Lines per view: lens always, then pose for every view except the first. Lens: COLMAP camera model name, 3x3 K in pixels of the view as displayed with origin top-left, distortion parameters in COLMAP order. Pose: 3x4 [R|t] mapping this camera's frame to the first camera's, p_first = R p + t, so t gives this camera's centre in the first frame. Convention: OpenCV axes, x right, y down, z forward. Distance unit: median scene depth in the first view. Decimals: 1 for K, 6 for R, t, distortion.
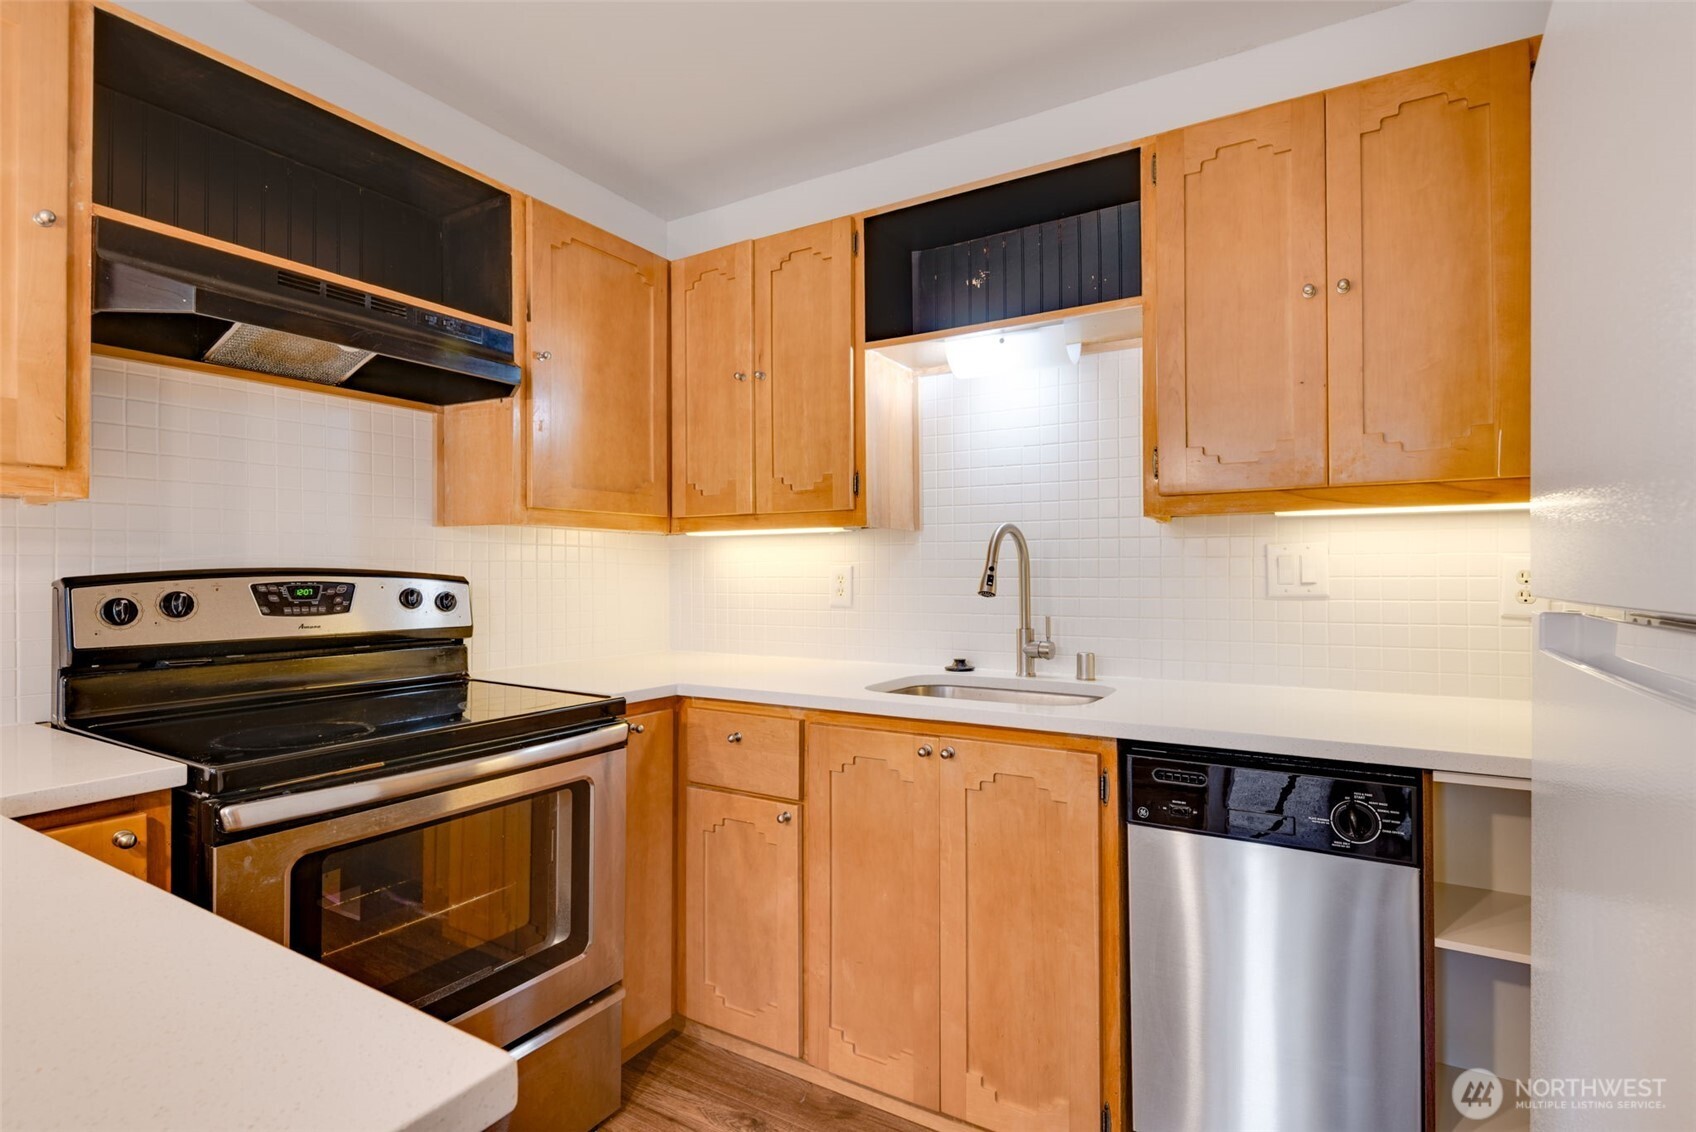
lens RADIAL K [[823.4, 0, 850.7], [0, 823.4, 568.0], [0, 0, 1]] dist [0.003943, 0.001073]
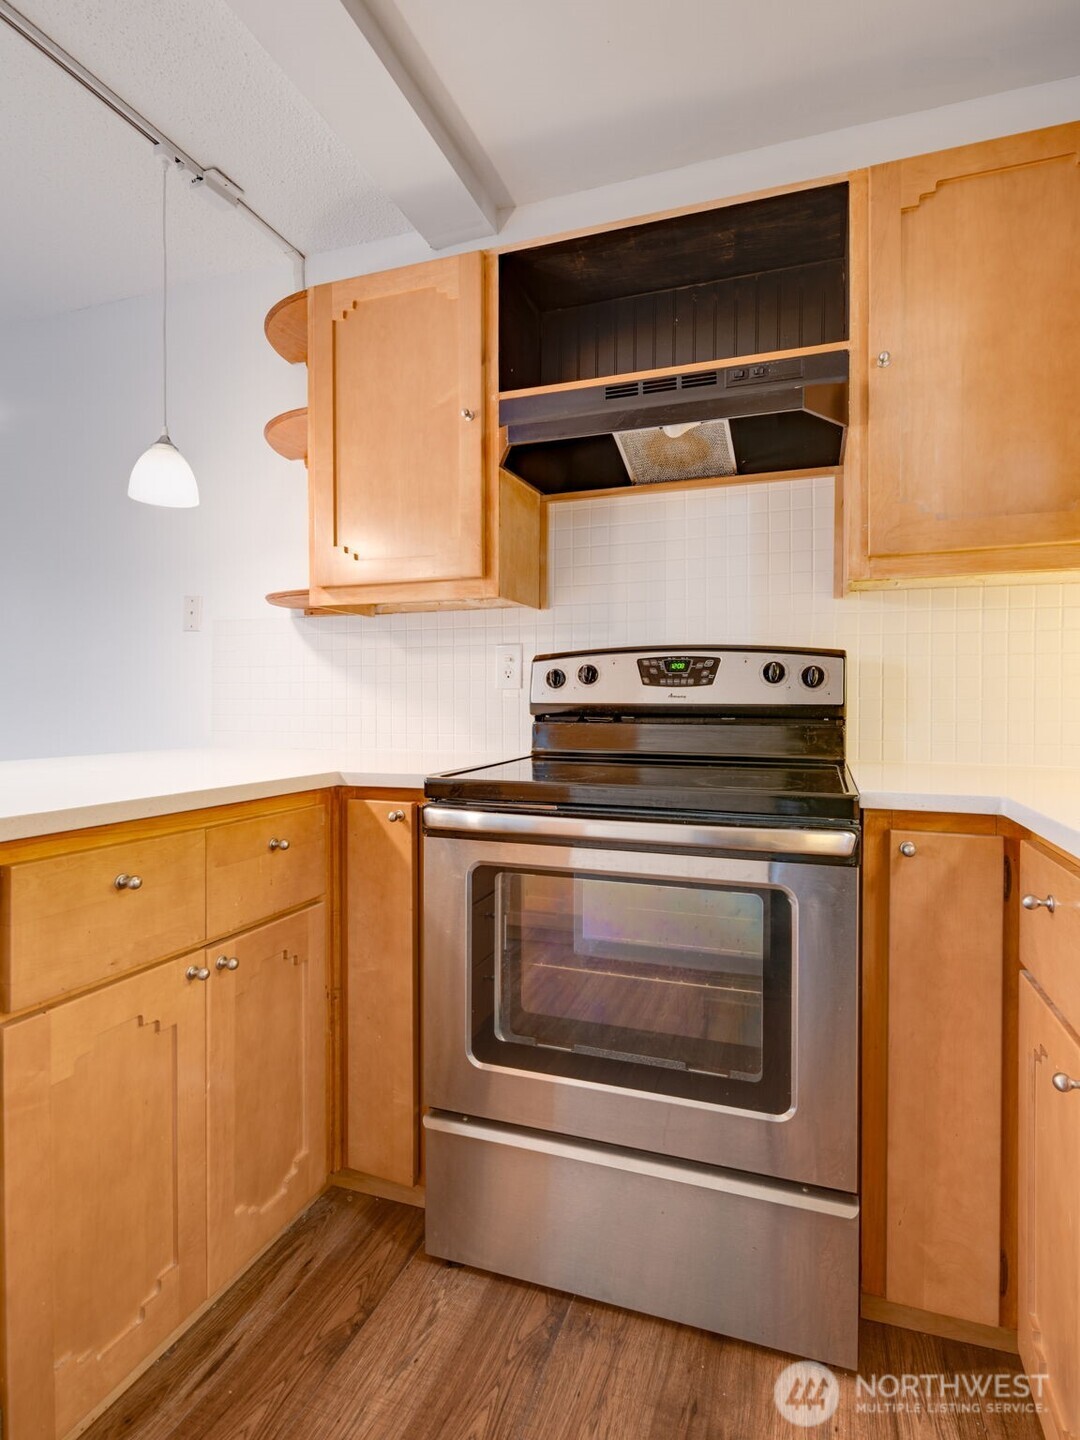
lens RADIAL K [[741.2, 0, 544.6], [0, 741.2, 706.5], [0, 0, 1]] dist [0.002145, -0.000273]
pose [[0.199642, 0.009006, -0.979828, 0.292552], [0.001829, 0.999953, 0.009563, 0.074376], [0.979867, -0.003701, 0.199616, 0.615433]]
